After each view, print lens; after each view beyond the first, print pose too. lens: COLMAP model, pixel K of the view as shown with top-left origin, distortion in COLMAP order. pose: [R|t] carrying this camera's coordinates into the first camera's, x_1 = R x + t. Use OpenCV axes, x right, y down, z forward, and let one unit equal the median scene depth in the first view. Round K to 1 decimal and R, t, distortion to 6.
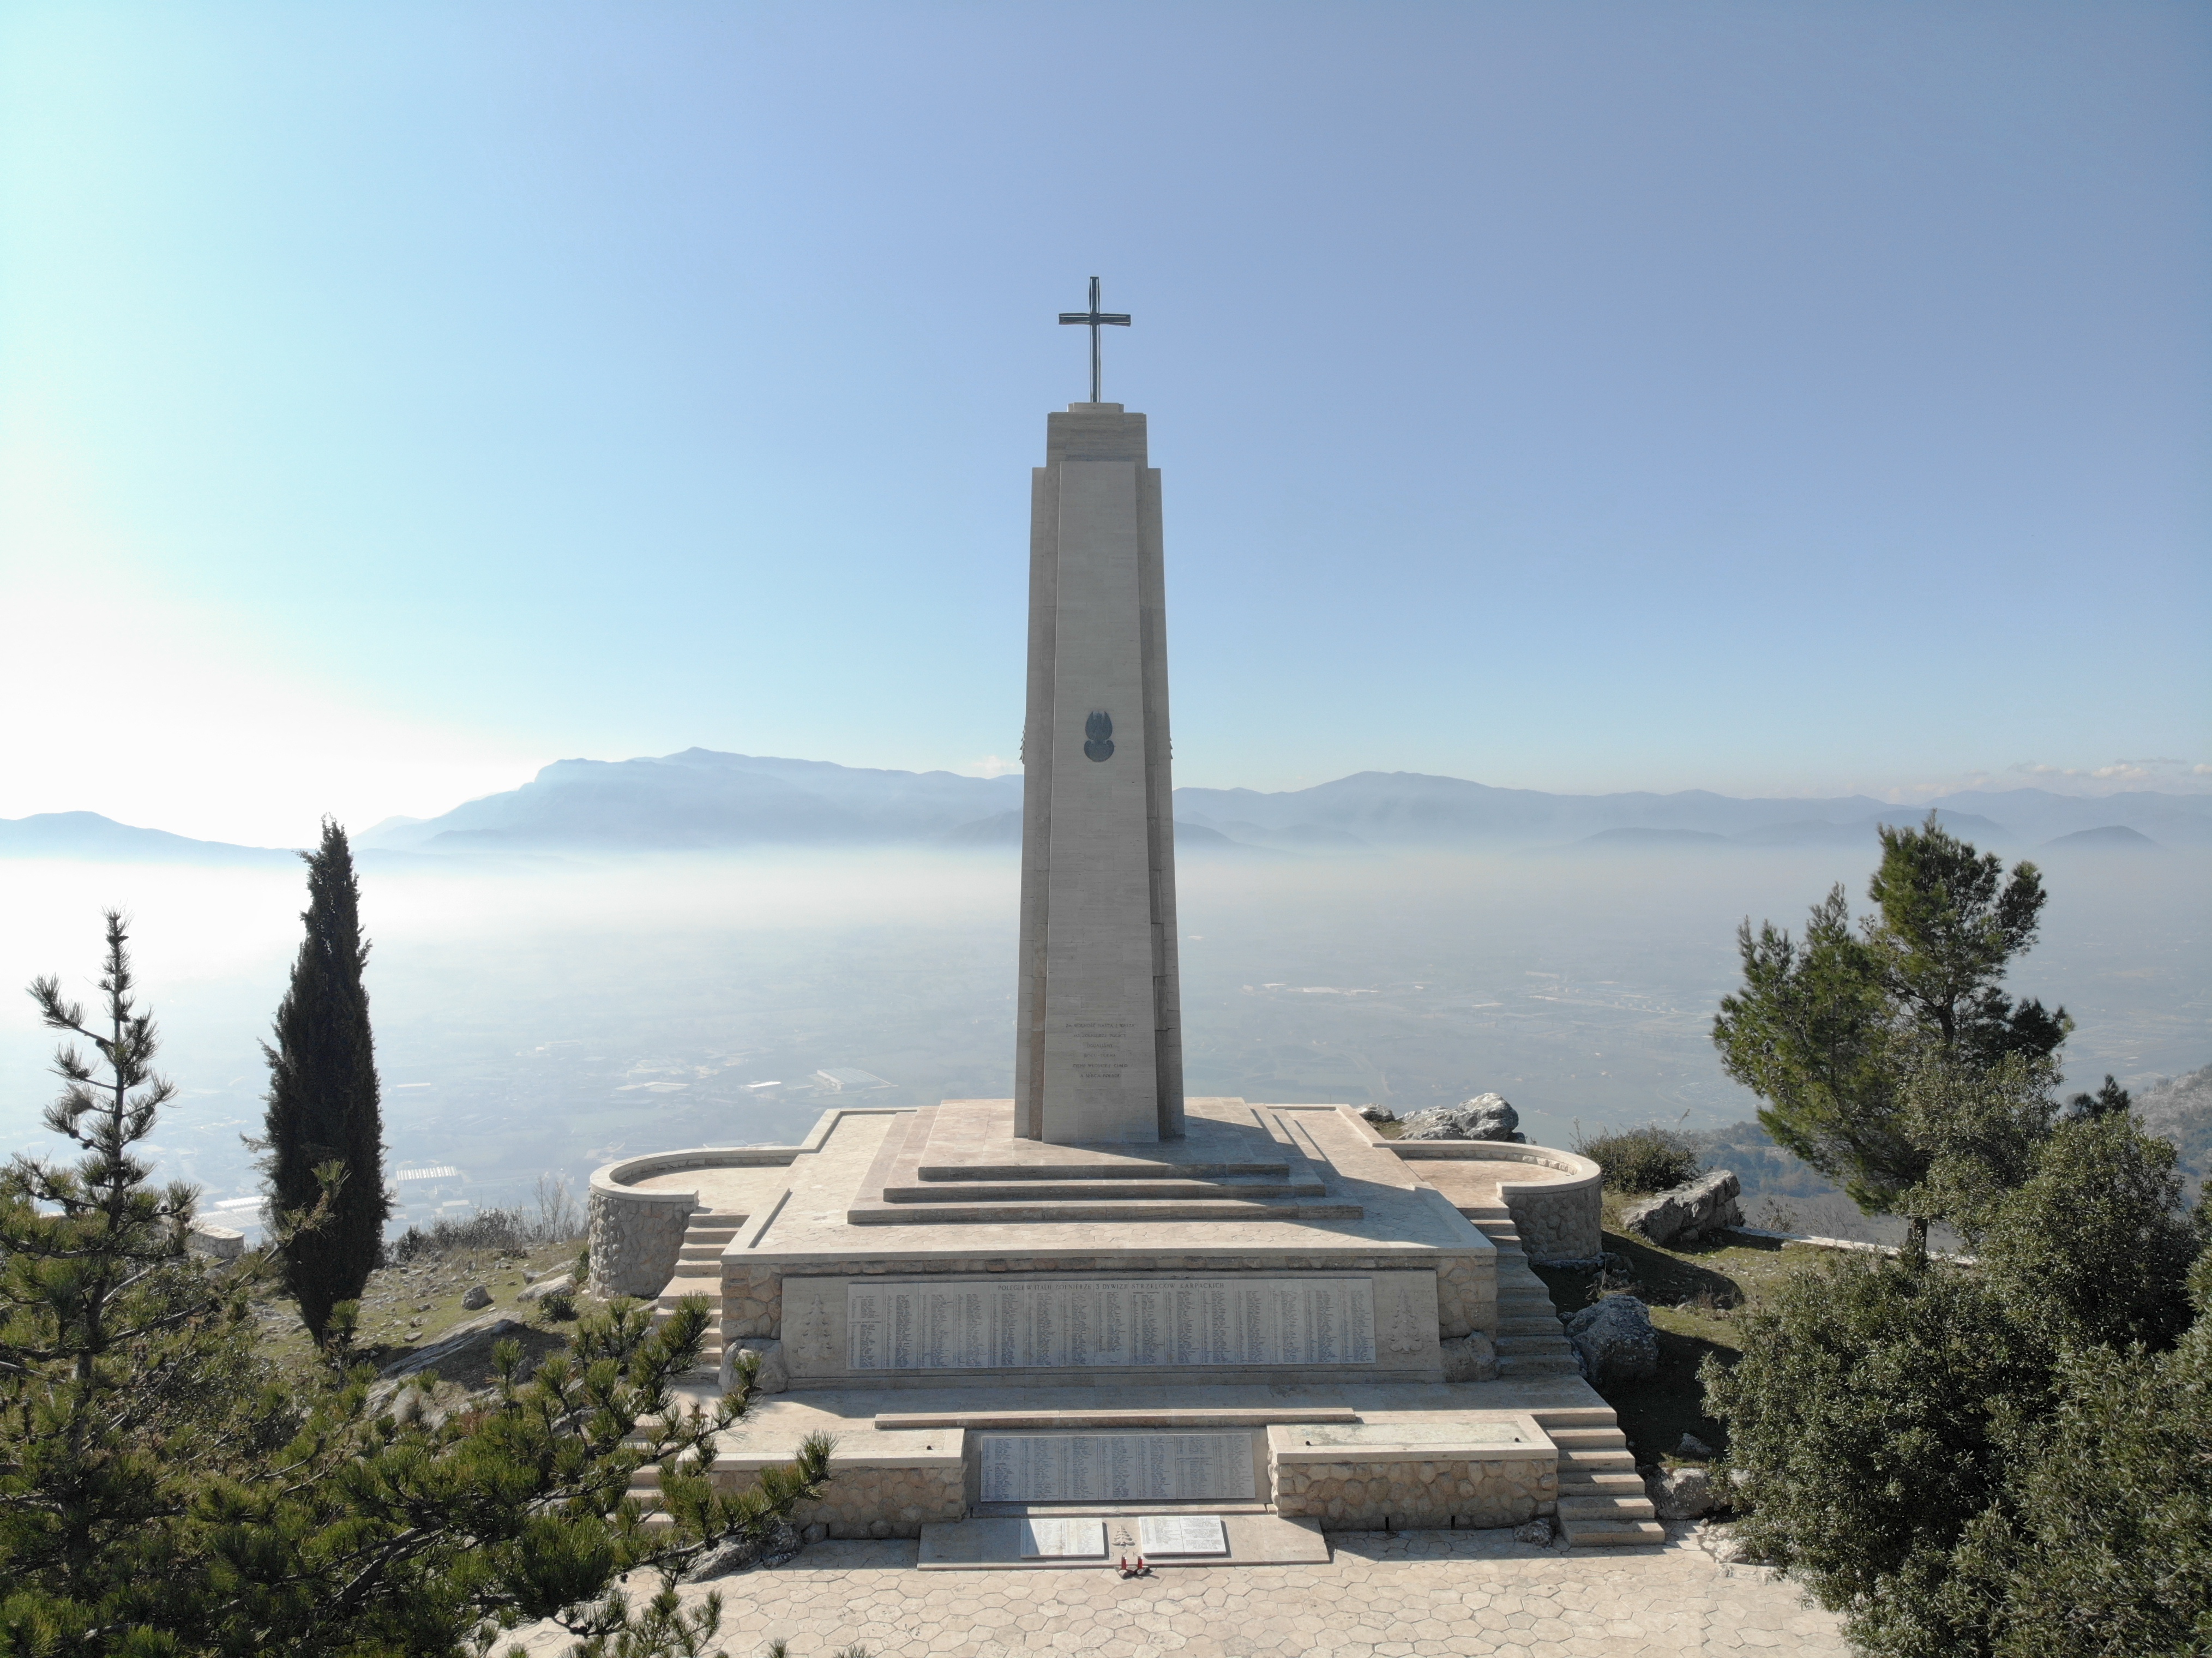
lens RADIAL K [[1626.9, 0, 1095.8], [0, 1626.9, 815.8], [0, 0, 1]] dist [0.074001, -0.195683]
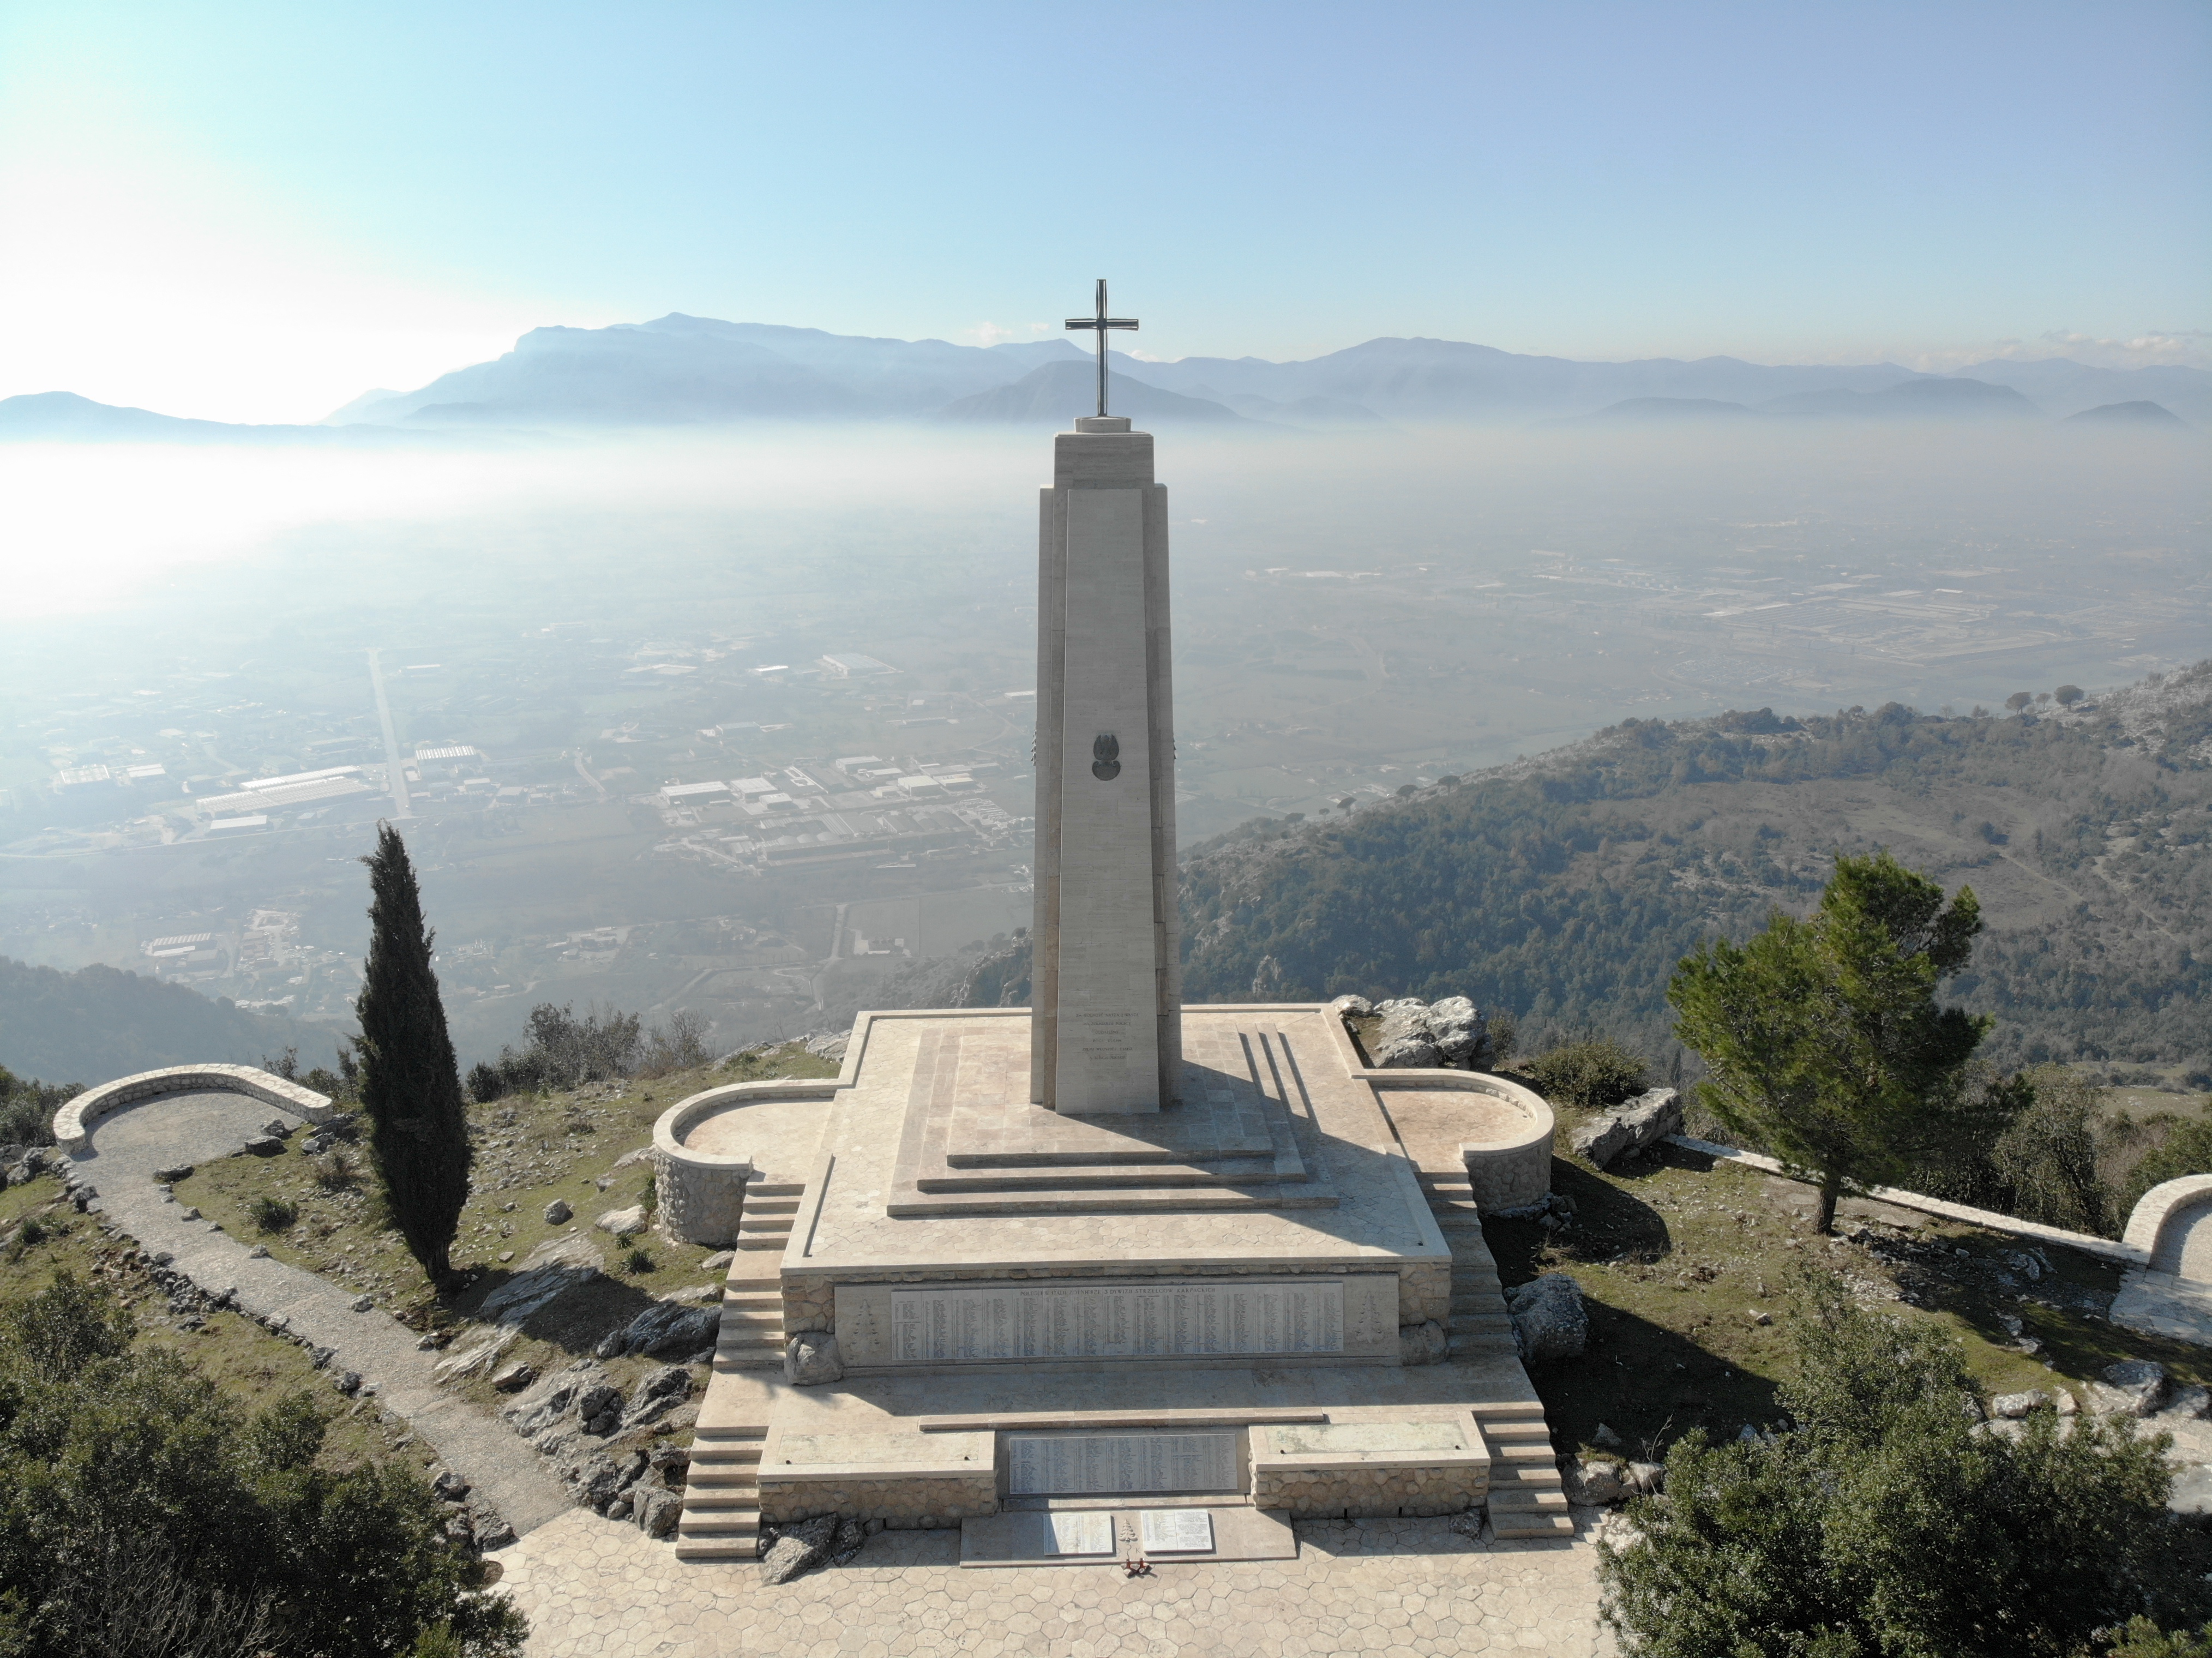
lens RADIAL K [[1626.9, 0, 1095.8], [0, 1626.9, 815.8], [0, 0, 1]] dist [0.074001, -0.195683]
pose [[0.999998, -0.001392, -0.001245, -0.004239], [0.001667, 0.966046, 0.258363, -0.338166], [0.000843, -0.258365, 0.966047, -0.033496]]
